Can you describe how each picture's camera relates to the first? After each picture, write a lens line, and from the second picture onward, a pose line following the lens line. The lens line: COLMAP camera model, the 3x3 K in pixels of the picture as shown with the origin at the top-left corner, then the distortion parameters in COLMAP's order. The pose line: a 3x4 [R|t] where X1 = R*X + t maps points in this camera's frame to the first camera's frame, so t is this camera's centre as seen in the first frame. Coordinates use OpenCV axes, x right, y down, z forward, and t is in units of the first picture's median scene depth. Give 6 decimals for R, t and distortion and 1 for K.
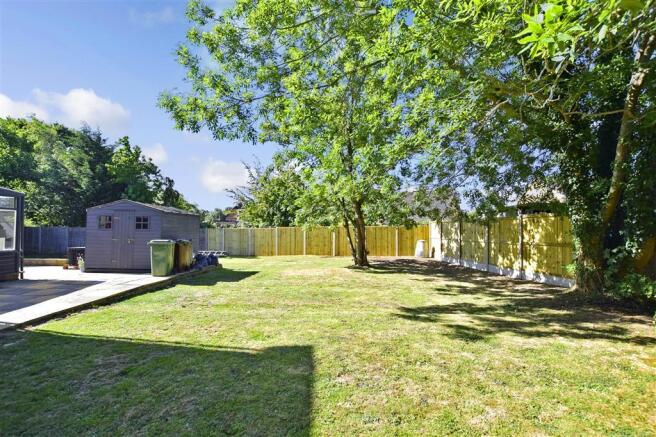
lens RADIAL K [[297.1, 0, 328.0], [0, 297.1, 218.5], [0, 0, 1]] dist [-0.018824, -0.000690]
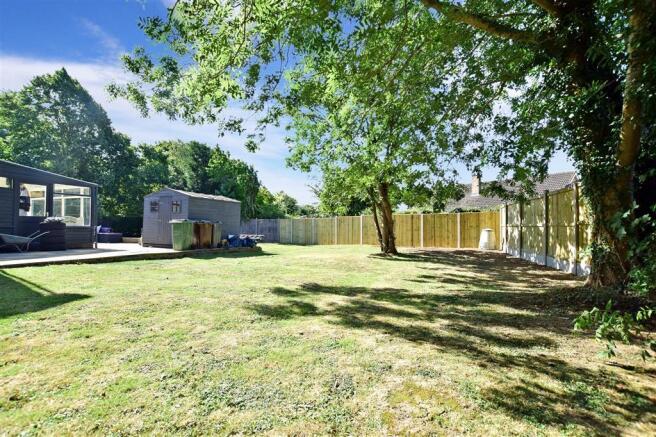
lens RADIAL K [[288.6, 0, 328.0], [0, 288.6, 218.5], [0, 0, 1]] dist [-0.018197, -0.000080]
pose [[0.922898, -0.009985, -0.384915, 0.271051], [0.012592, 0.999912, 0.004251, 0.044616], [0.384839, -0.008770, 0.922942, 0.110868]]
